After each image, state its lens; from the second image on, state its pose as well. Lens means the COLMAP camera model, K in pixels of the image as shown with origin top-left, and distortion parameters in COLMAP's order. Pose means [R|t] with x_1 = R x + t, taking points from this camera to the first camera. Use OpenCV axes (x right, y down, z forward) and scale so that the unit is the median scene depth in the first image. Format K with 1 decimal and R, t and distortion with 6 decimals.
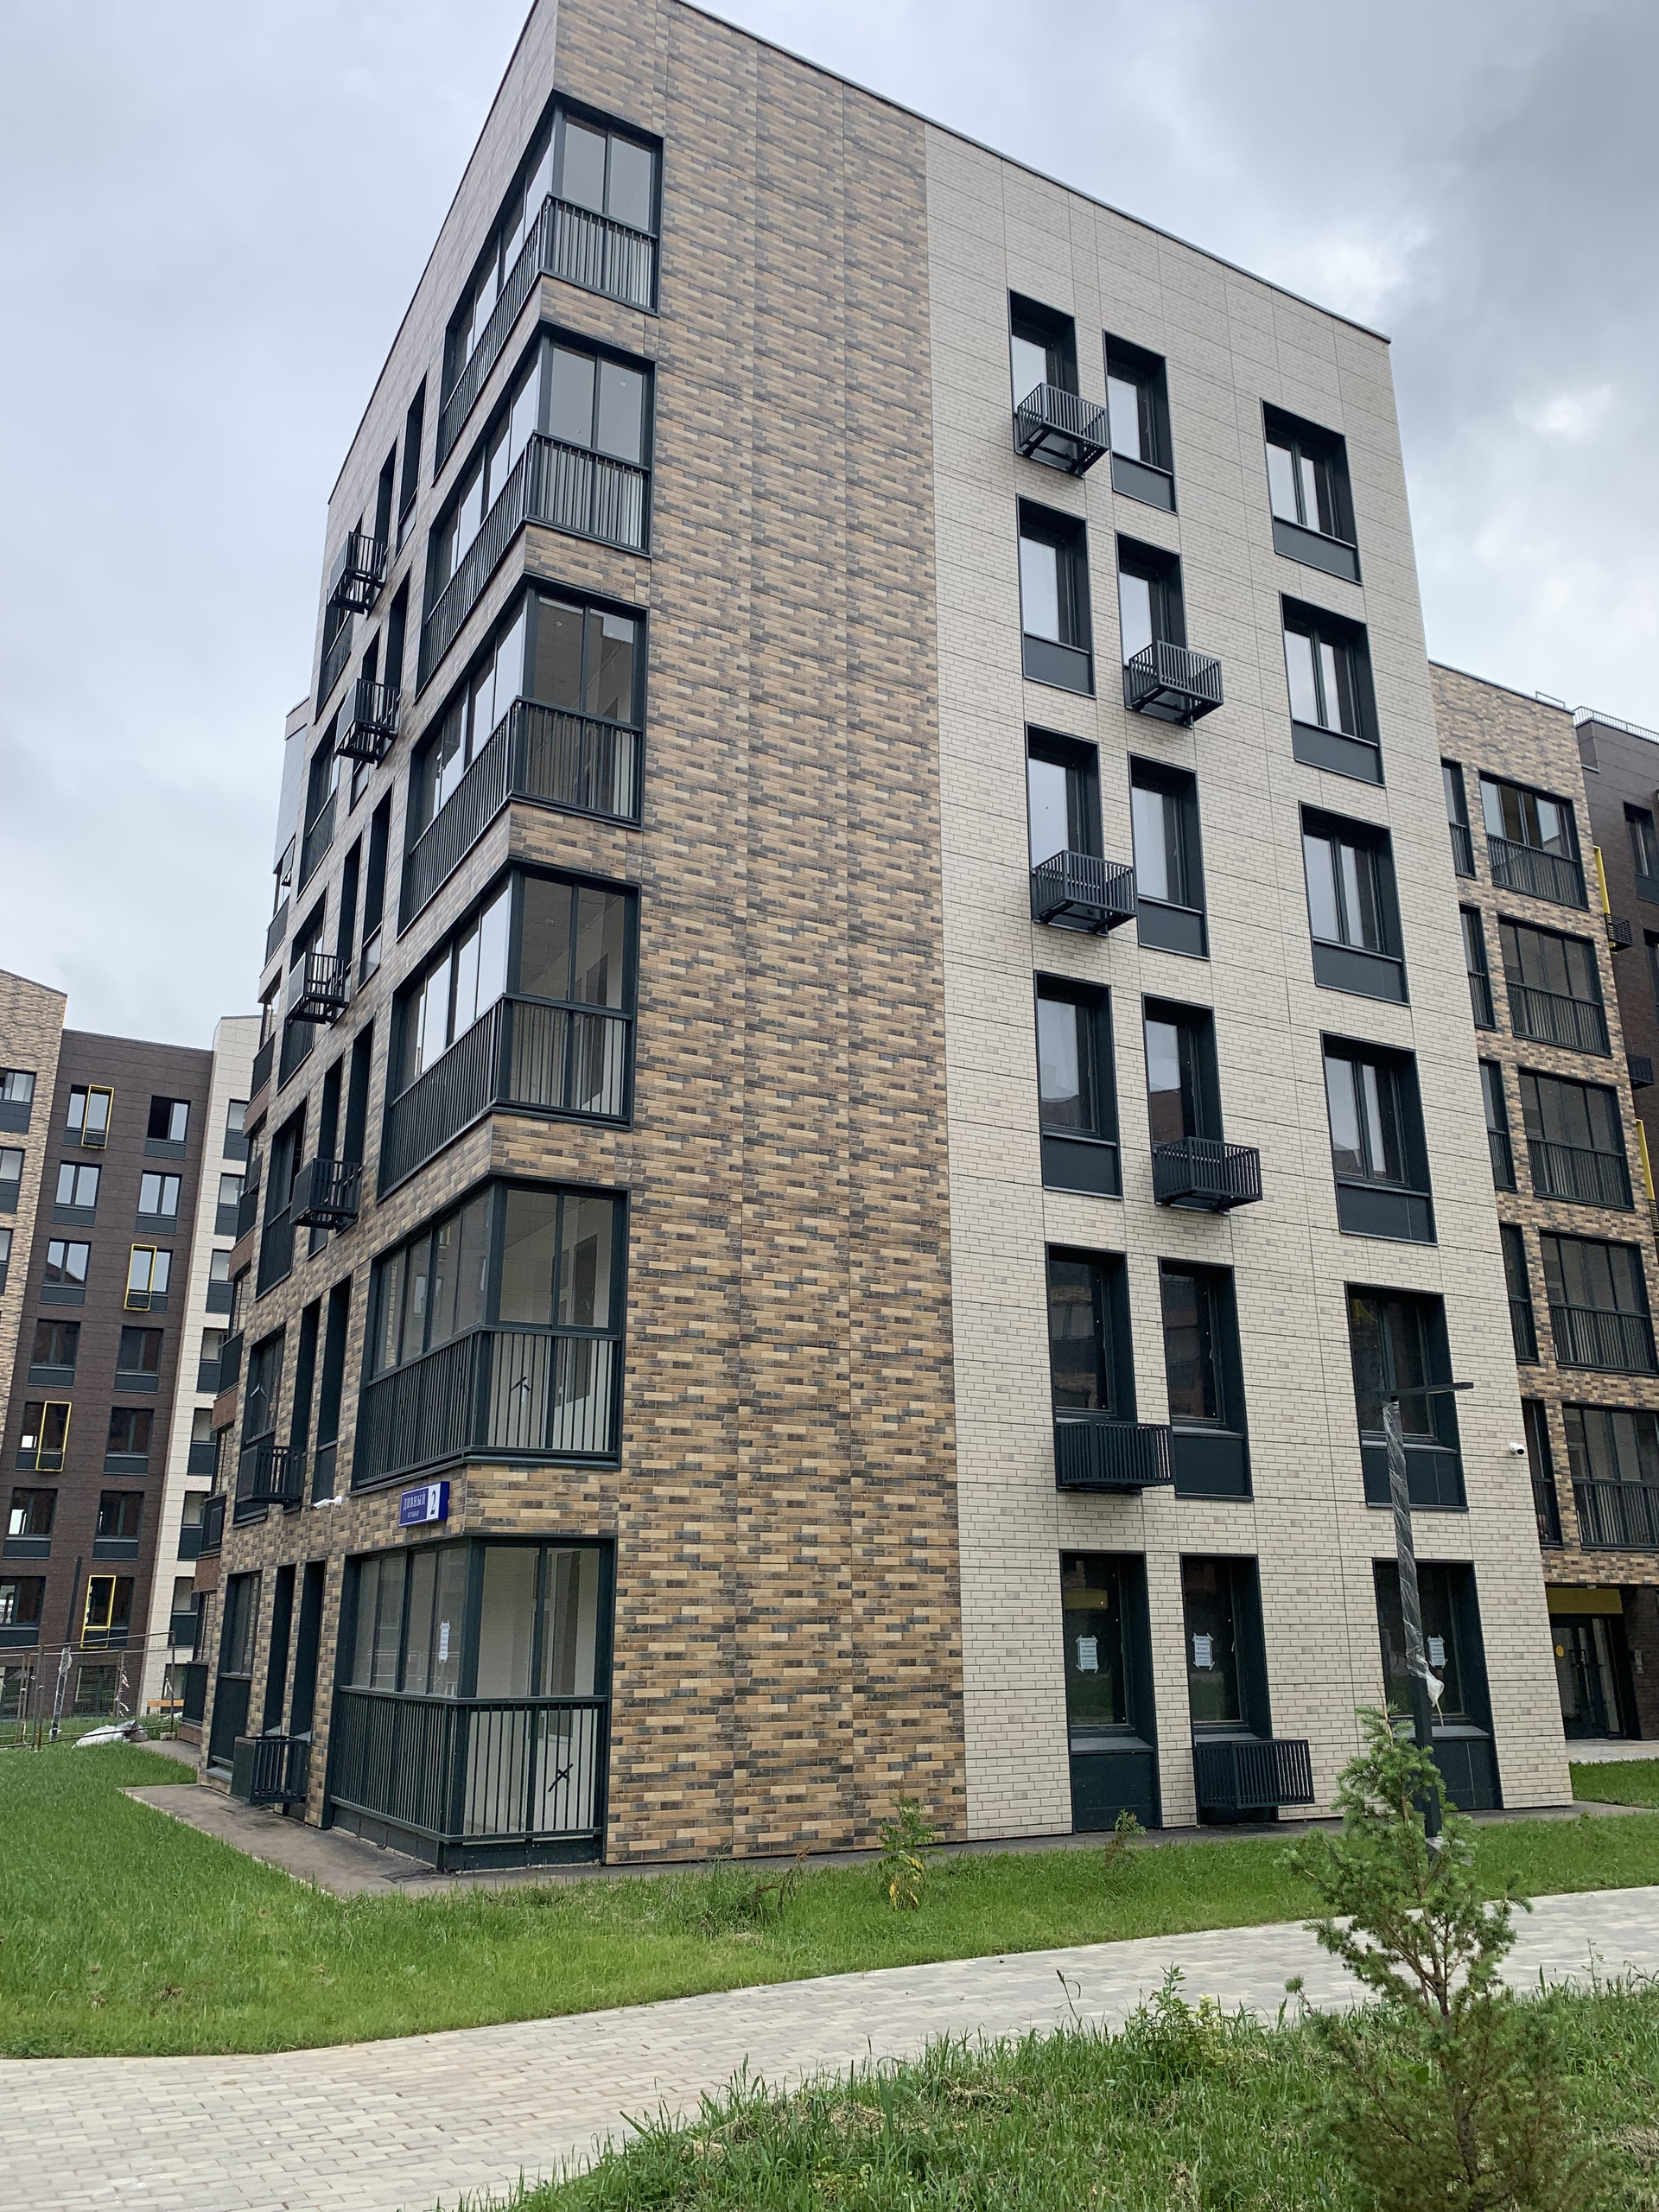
lens RADIAL K [[1655.4, 0, 822.1], [0, 1655.4, 1084.7], [0, 0, 1]] dist [0.116795, -0.245619]
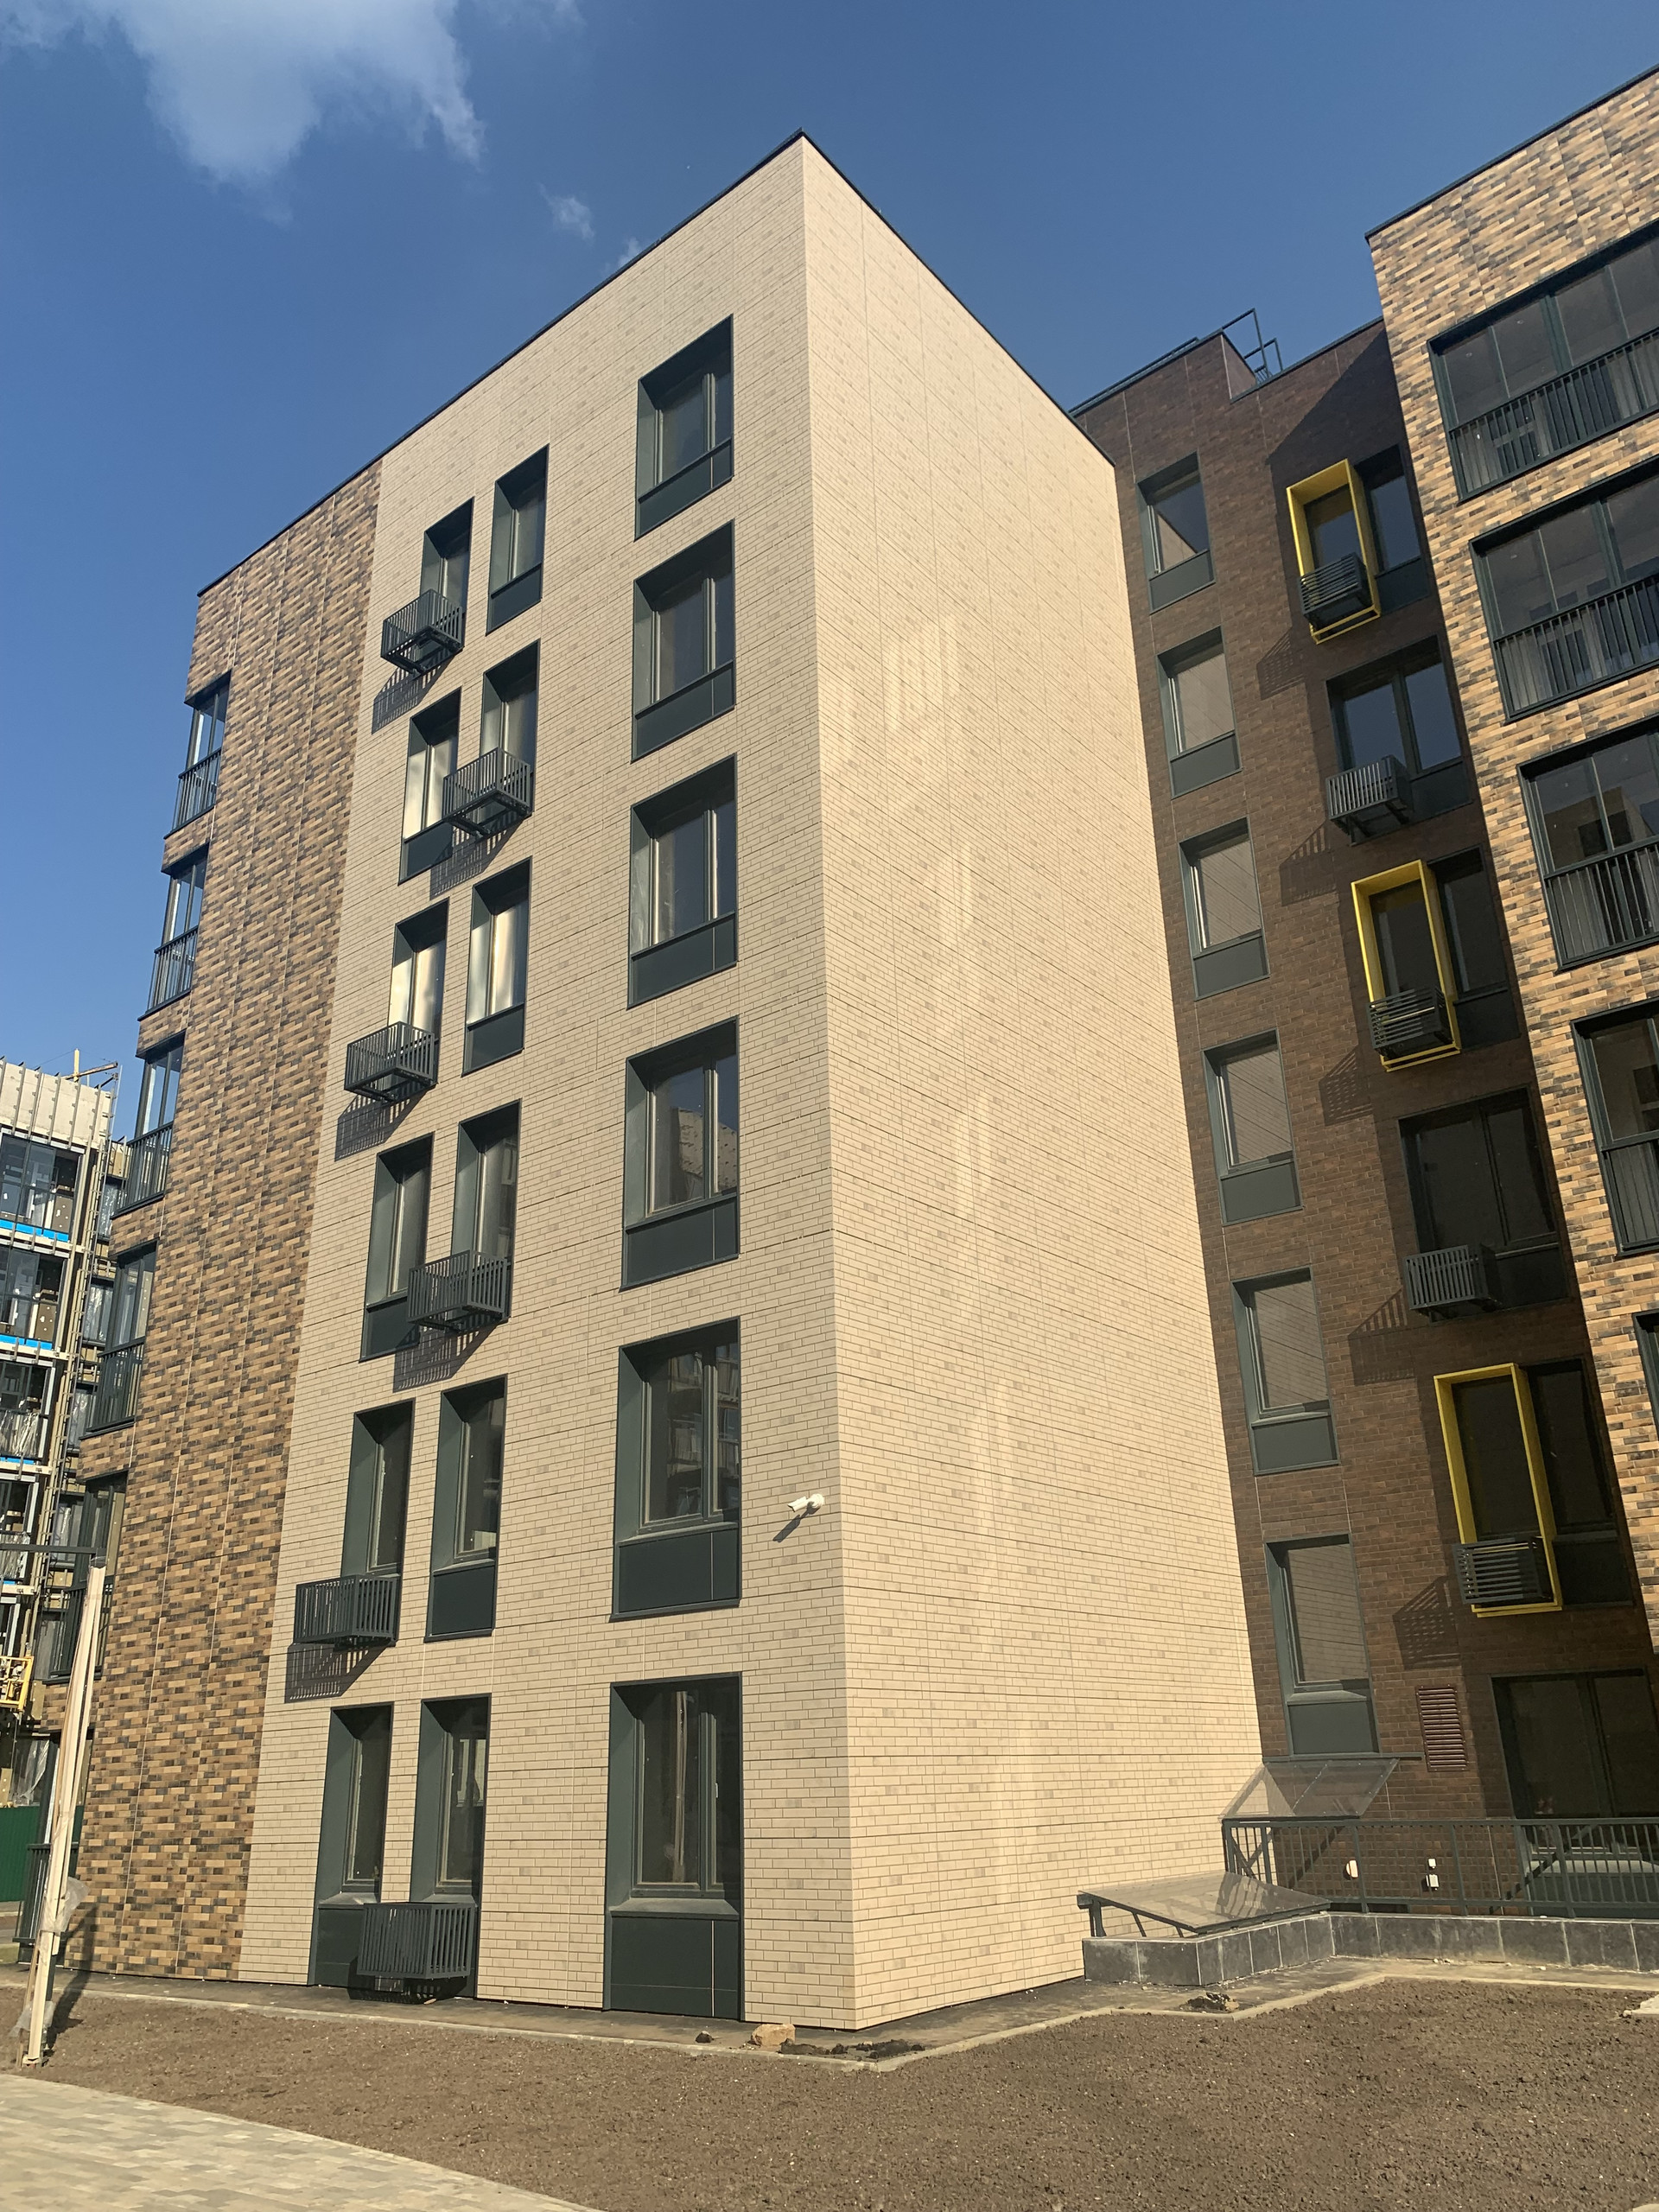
lens RADIAL K [[1667.7, 0, 829.5], [0, 1667.7, 1106.0], [0, 0, 1]] dist [0.014078, 0.006707]
pose [[0.386954, -0.356828, -0.850259, 1.261859], [0.311523, 0.918463, -0.243677, 0.276359], [0.867883, -0.170583, 0.466563, 0.819825]]
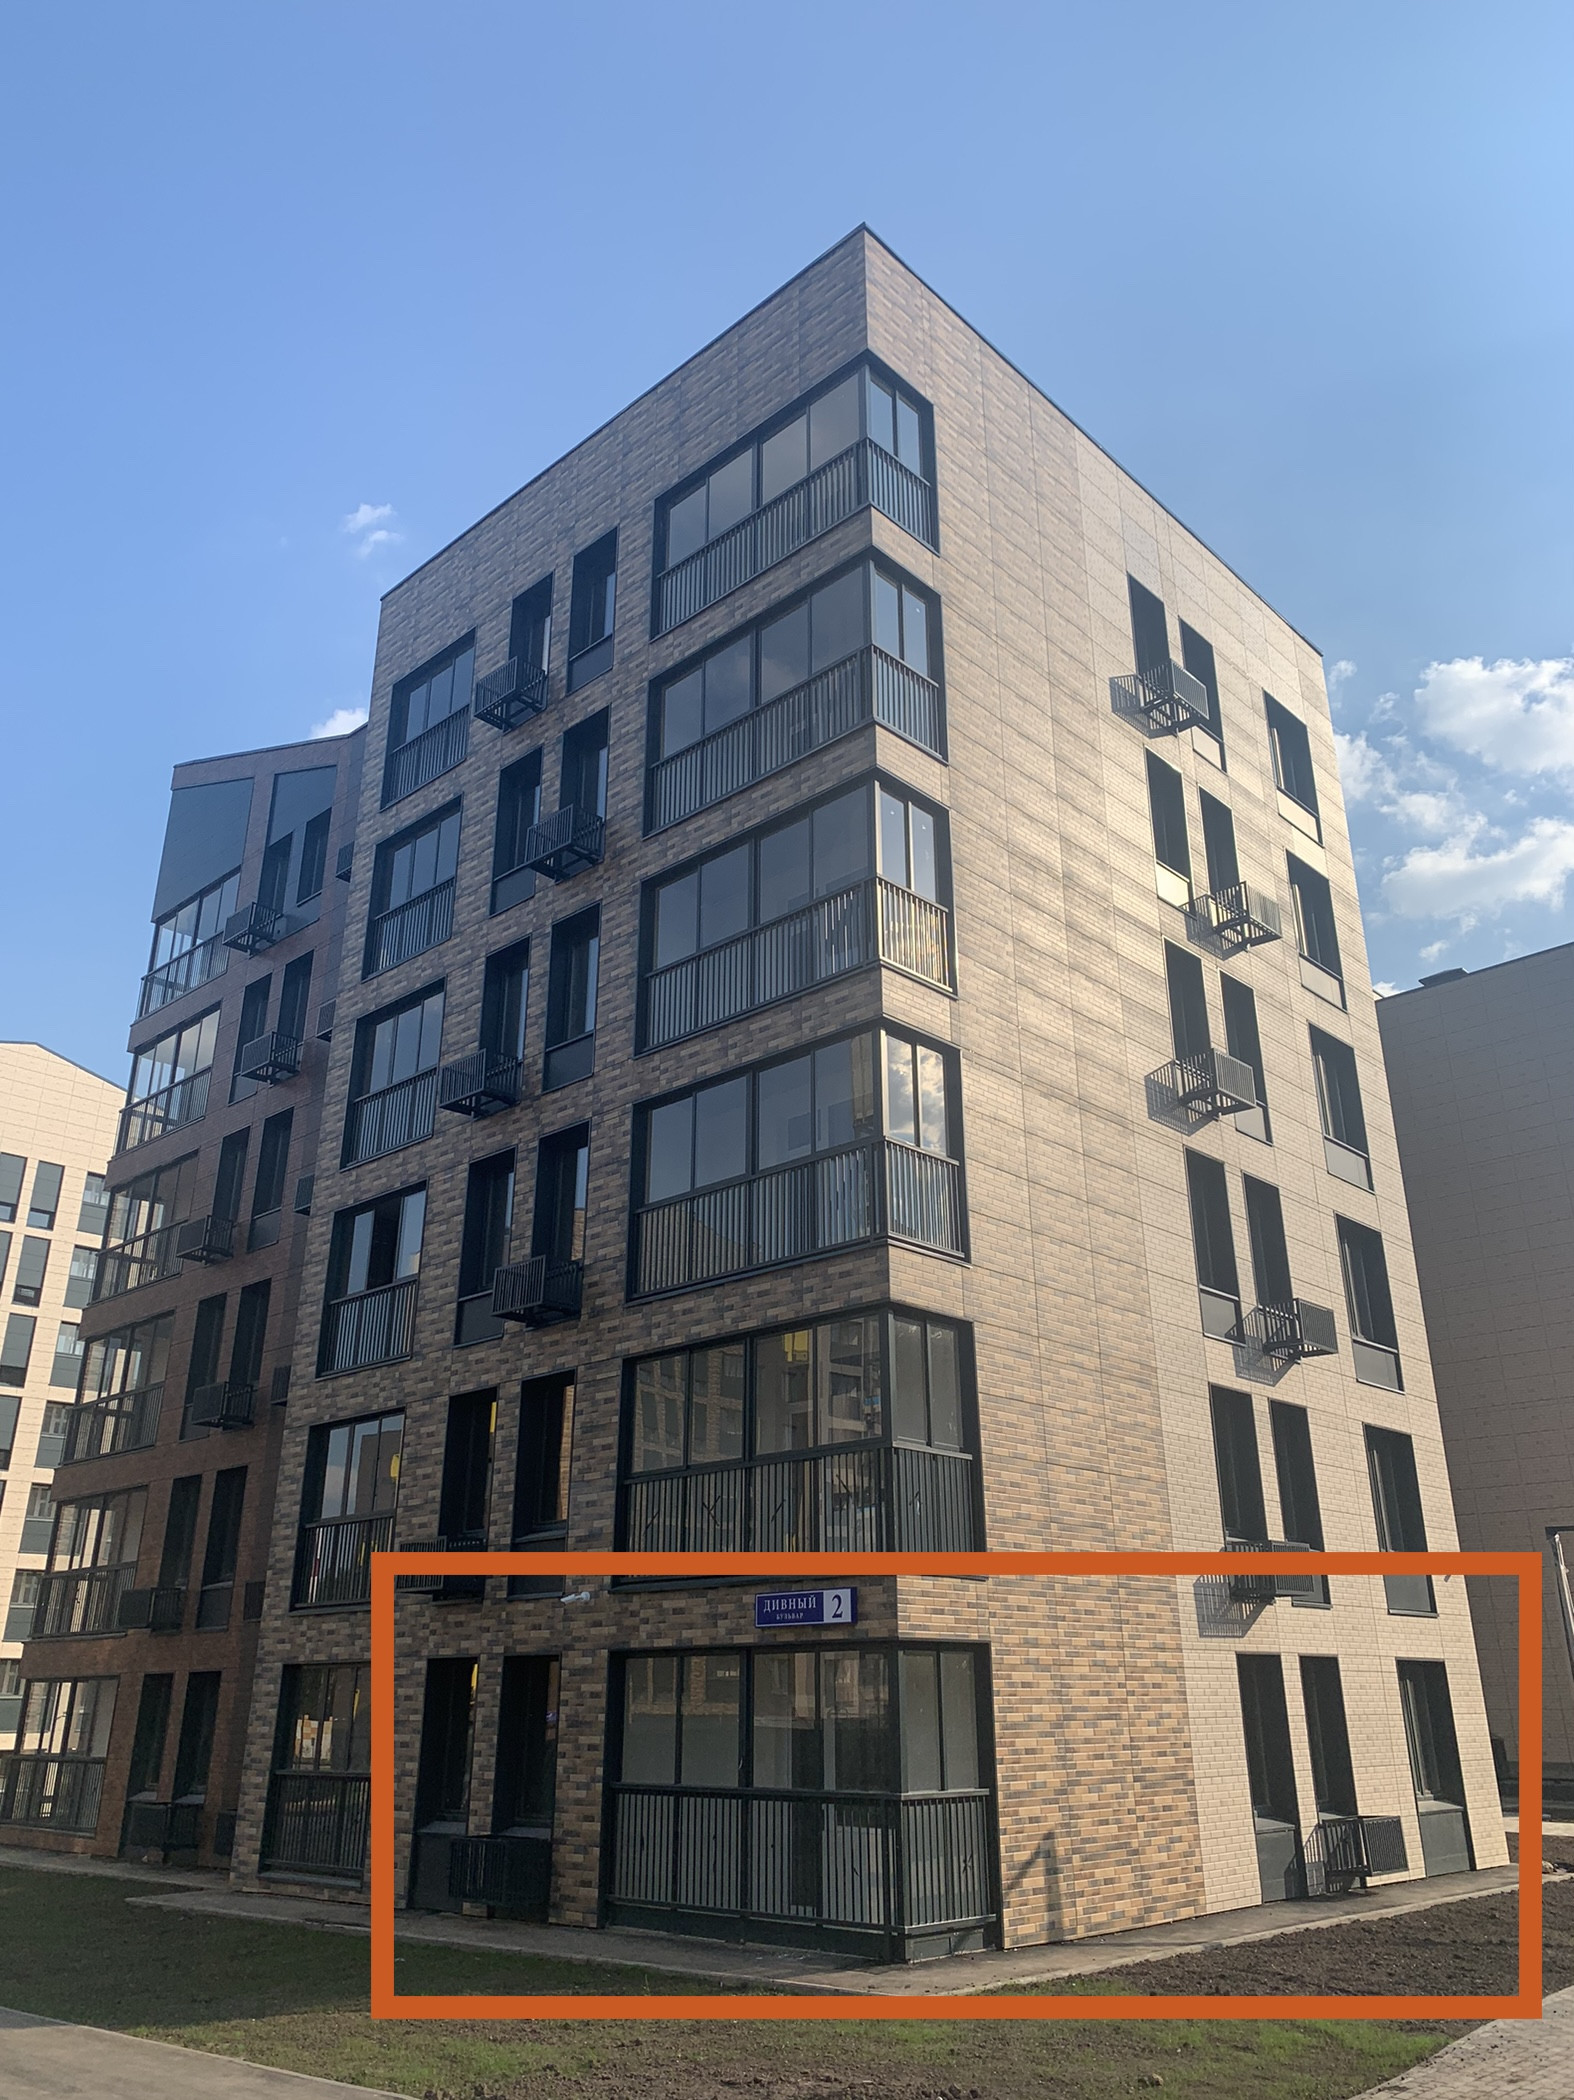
lens RADIAL K [[1586.9, 0, 795.0], [0, 1586.9, 1010.4], [0, 0, 1]] dist [-0.039318, 0.053909]
pose [[0.949497, 0.124049, 0.288212, -0.507337], [-0.094548, 0.988952, -0.114172, -0.009512], [-0.299191, 0.081156, 0.950736, 0.008372]]
